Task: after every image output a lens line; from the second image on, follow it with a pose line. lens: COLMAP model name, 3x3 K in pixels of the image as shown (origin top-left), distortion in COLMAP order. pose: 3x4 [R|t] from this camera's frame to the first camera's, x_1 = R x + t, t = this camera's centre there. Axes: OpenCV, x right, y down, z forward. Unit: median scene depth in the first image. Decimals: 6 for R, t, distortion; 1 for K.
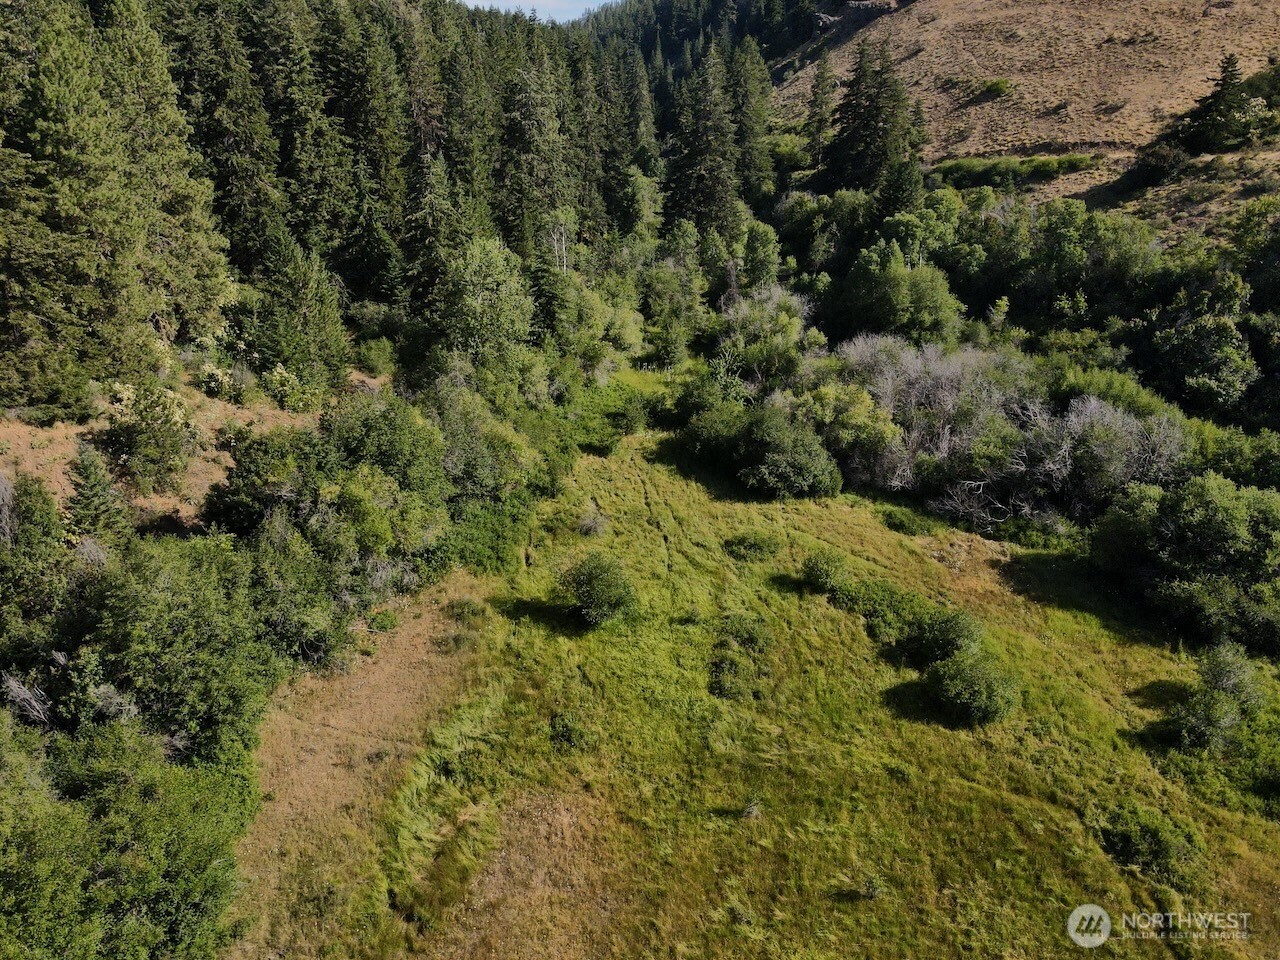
lens RADIAL K [[915.3, 0, 646.1], [0, 915.3, 479.1], [0, 0, 1]] dist [0.007982, -0.000268]
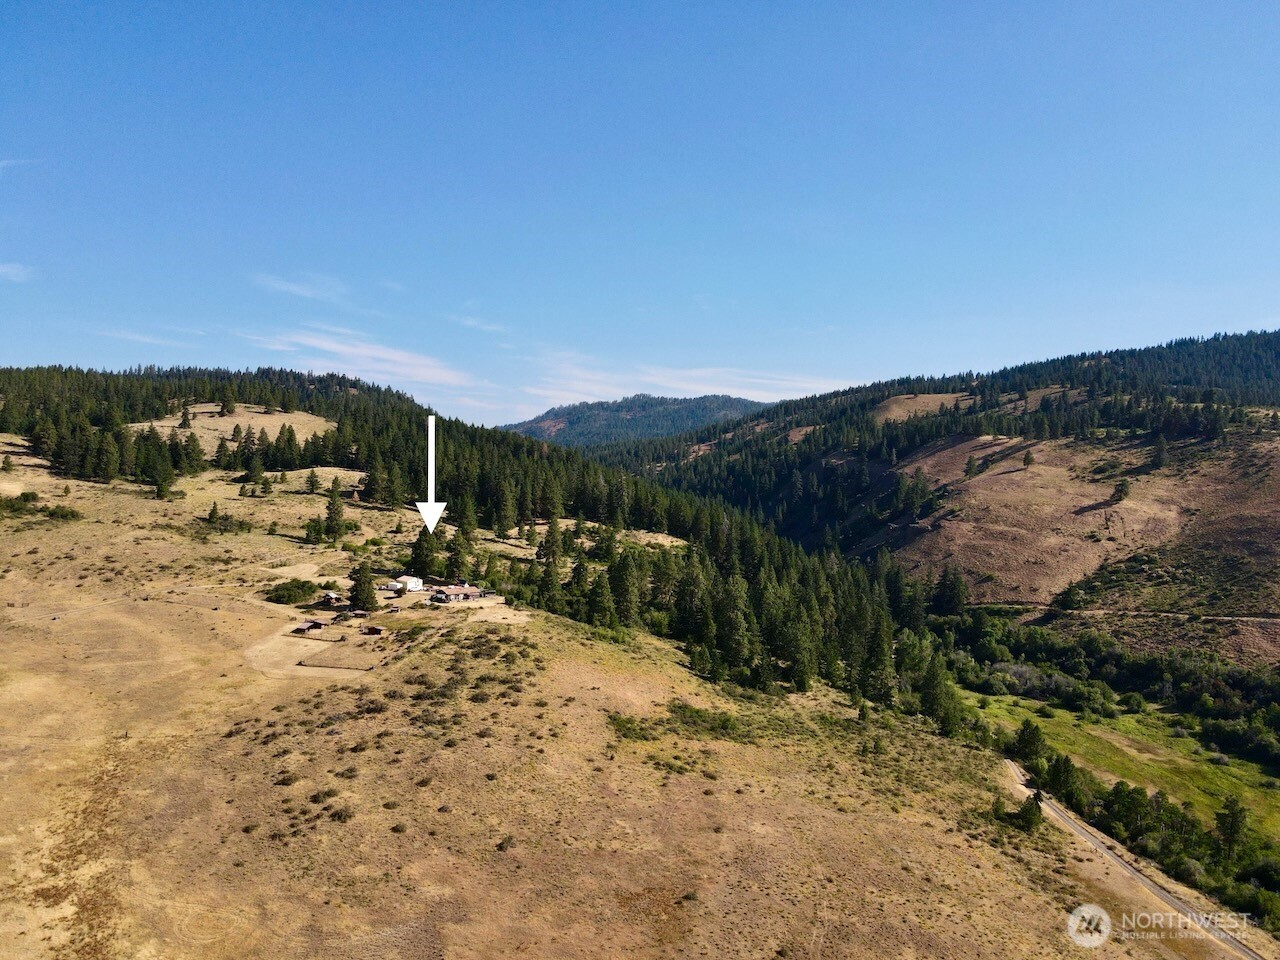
lens RADIAL K [[915.3, 0, 636.6], [0, 915.3, 485.6], [0, 0, 1]] dist [0.007982, -0.000268]
pose [[0.996110, 0.026624, 0.084004, -1.193645], [0.005418, 0.932961, -0.359936, 0.393786], [-0.087956, 0.358991, 0.929187, -2.032549]]
